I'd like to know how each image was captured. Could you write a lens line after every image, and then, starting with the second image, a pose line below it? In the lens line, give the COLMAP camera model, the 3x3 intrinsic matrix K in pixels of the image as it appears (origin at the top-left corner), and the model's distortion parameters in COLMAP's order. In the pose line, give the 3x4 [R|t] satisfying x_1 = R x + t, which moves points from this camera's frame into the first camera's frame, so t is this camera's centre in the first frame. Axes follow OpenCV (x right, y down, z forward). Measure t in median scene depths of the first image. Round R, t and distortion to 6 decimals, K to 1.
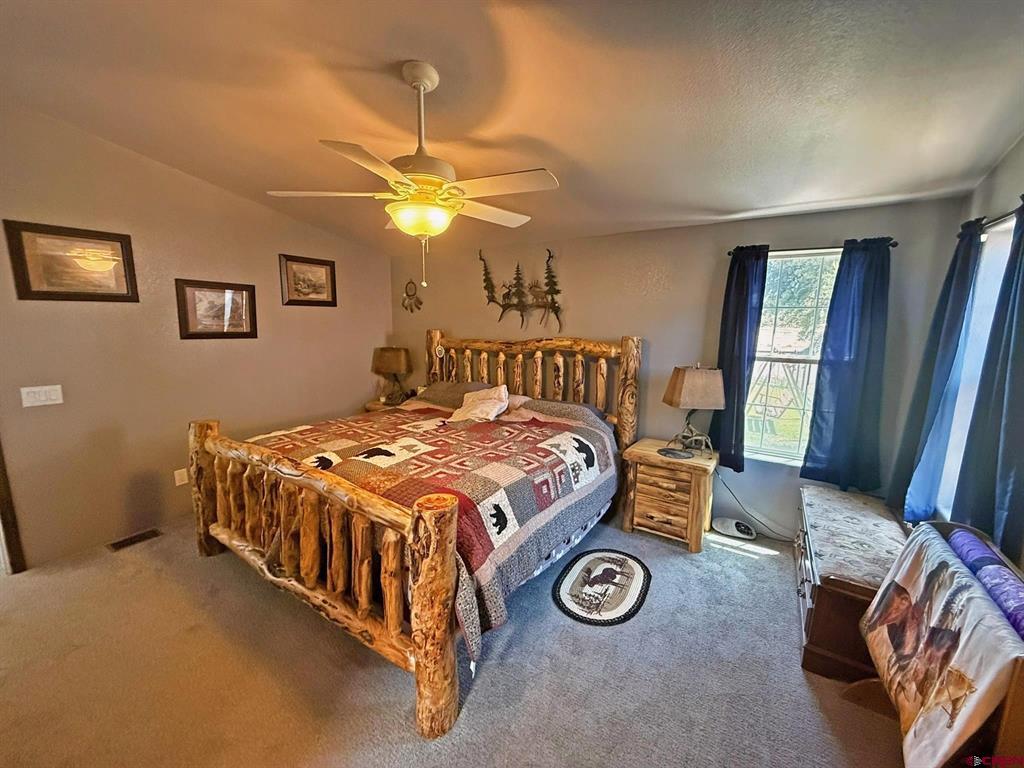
lens RADIAL K [[409.4, 0, 508.7], [0, 409.4, 382.4], [0, 0, 1]] dist [0.003251, 0.000105]
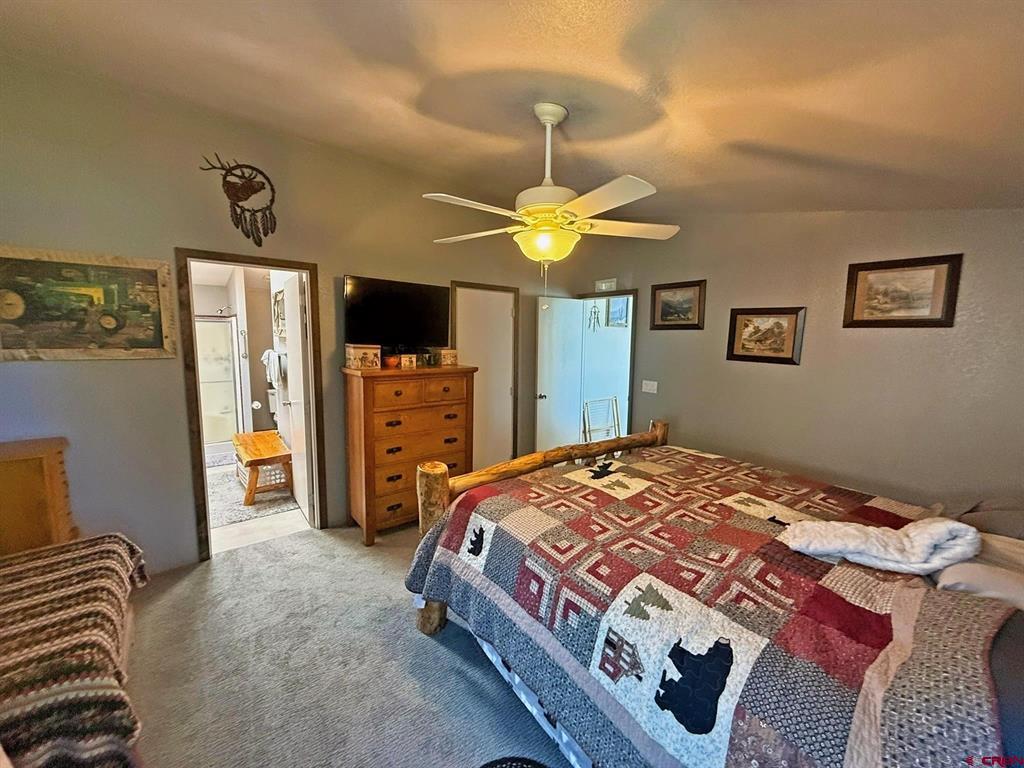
lens RADIAL K [[409.4, 0, 509.7], [0, 409.4, 382.1], [0, 0, 1]] dist [0.003251, 0.000105]
pose [[-0.304779, 0.099063, -0.947257, 0.578327], [-0.163098, 0.974456, 0.154384, -0.140454], [0.938354, 0.201549, -0.280837, 0.871760]]
